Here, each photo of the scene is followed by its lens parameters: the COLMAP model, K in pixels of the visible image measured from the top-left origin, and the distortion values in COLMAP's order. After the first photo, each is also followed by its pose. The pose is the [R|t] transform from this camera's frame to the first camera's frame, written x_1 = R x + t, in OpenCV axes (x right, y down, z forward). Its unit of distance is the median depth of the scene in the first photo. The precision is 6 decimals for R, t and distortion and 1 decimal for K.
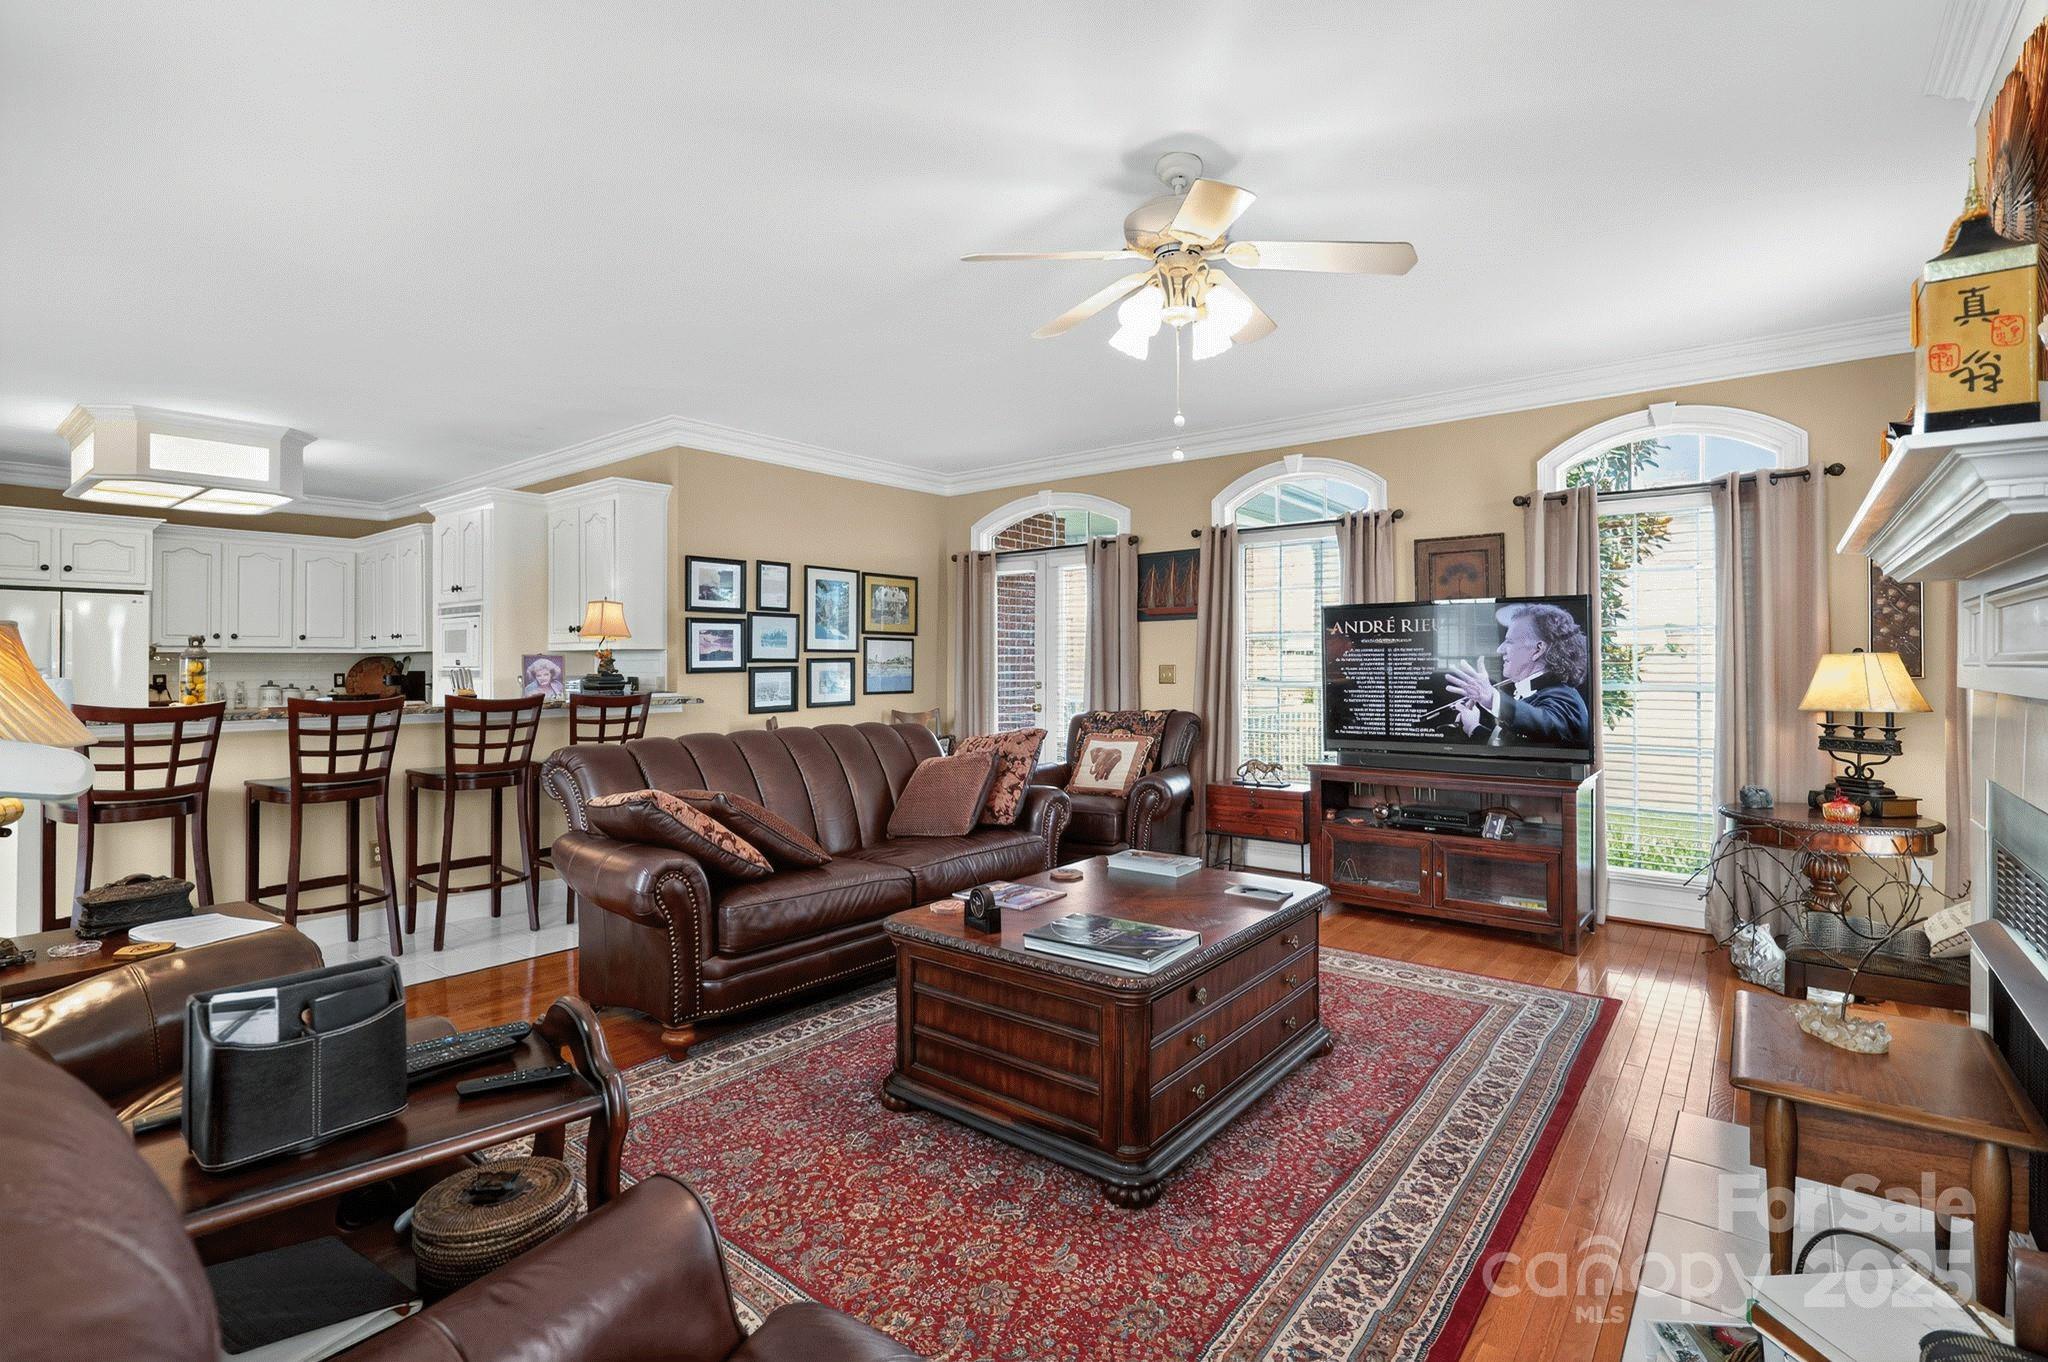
lens RADIAL K [[945.1, 0, 1038.9], [0, 945.1, 665.3], [0, 0, 1]] dist [-0.021078, 0.002116]
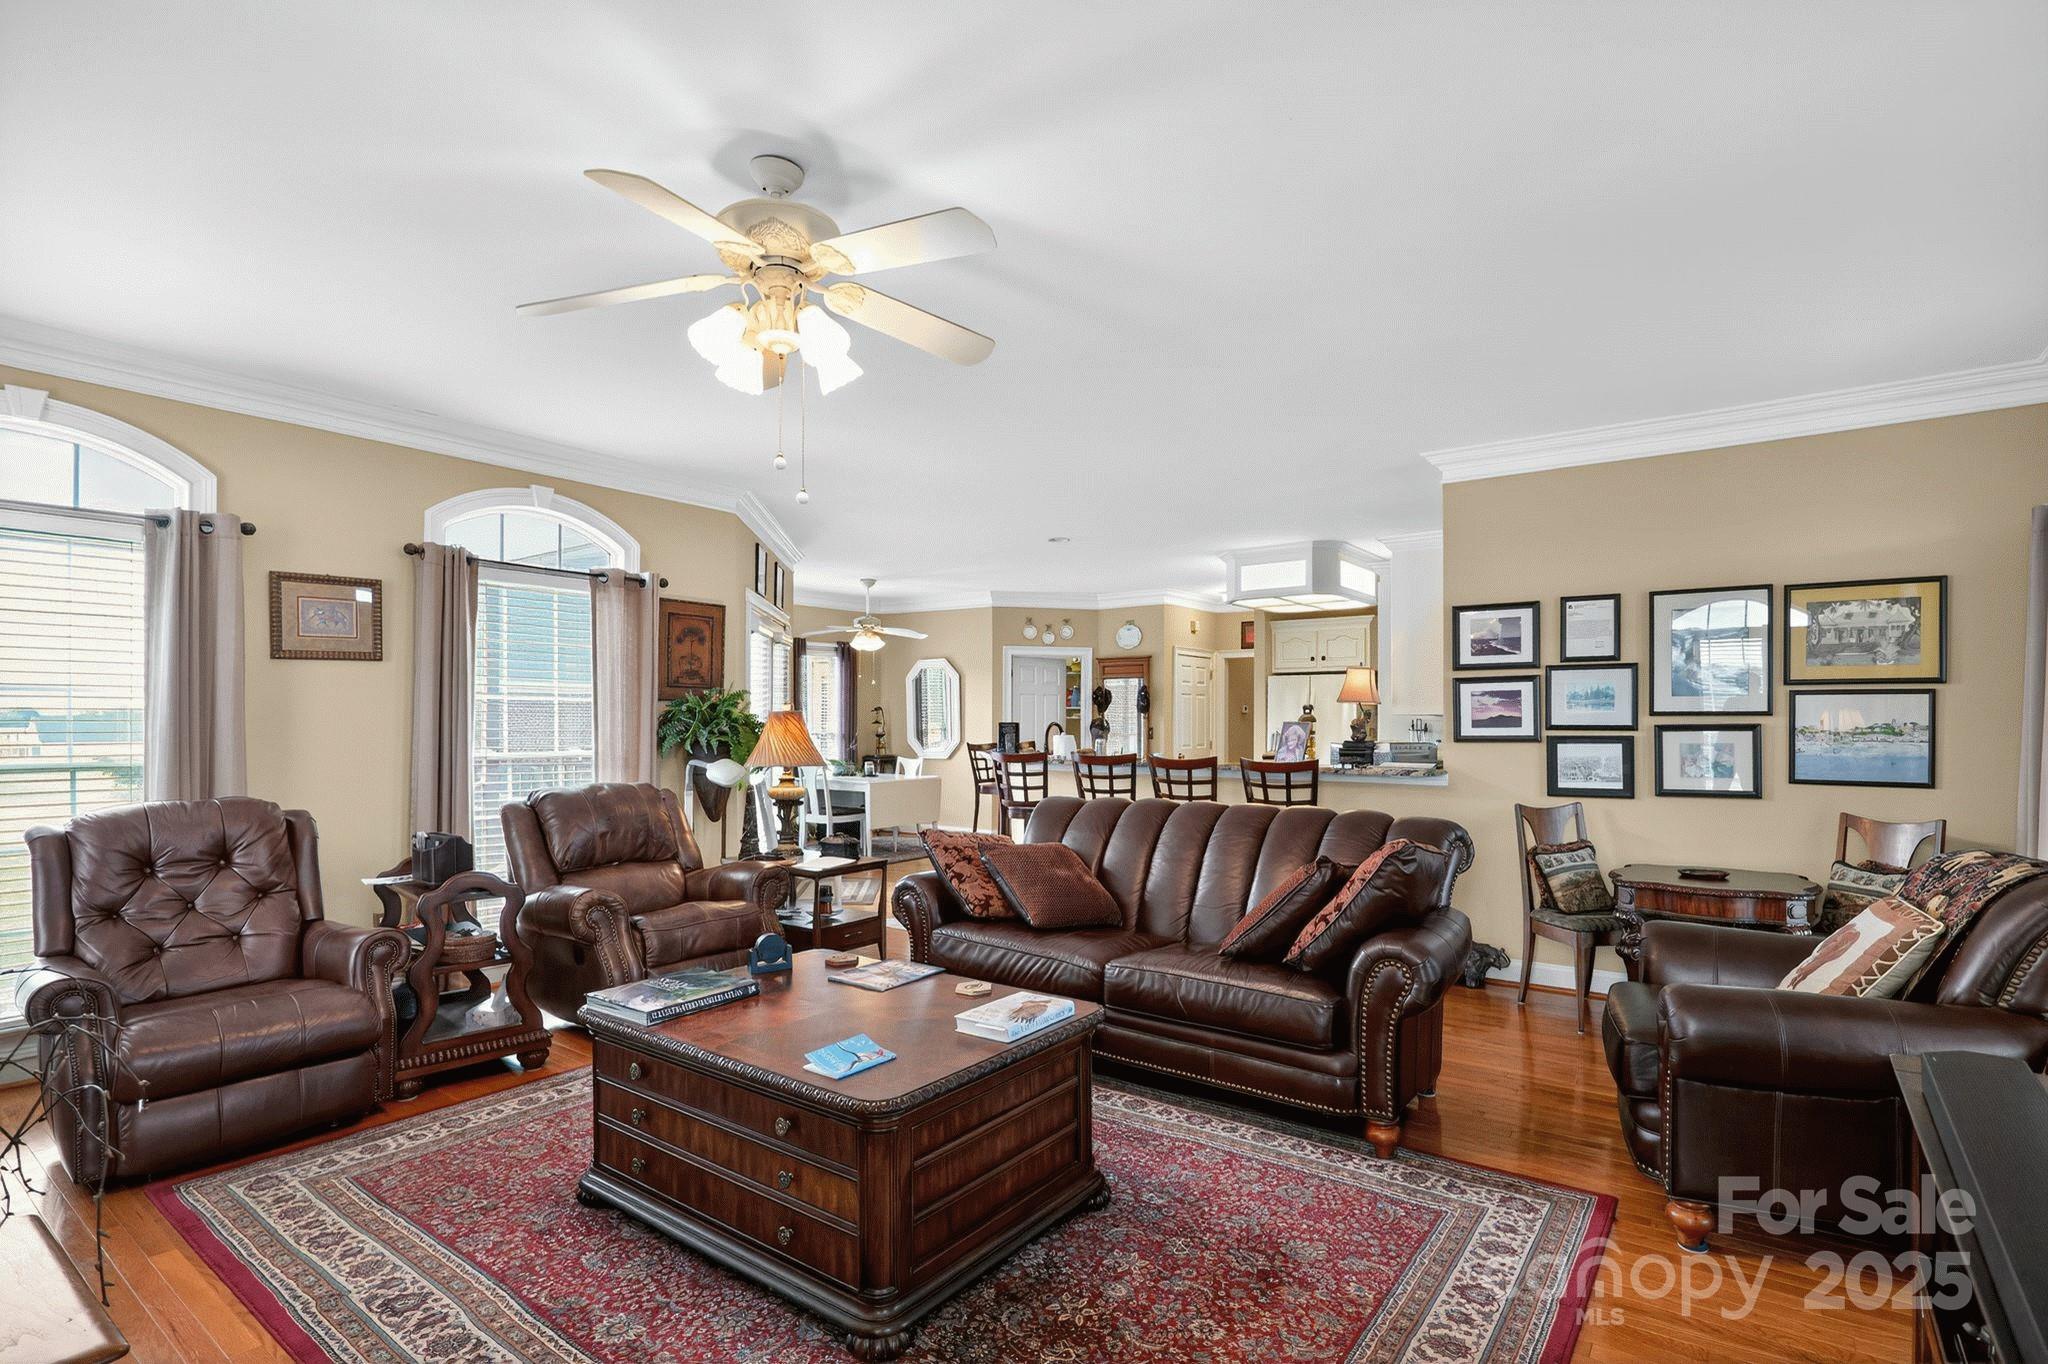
lens RADIAL K [[986.4, 0, 1065.2], [0, 986.4, 745.8], [0, 0, 1]] dist [-0.016557, -0.000885]
pose [[0.043360, 0.028478, -0.998654, 0.472354], [-0.004487, 0.999589, 0.028310, -0.010870], [0.999049, 0.003254, 0.043470, 0.544693]]
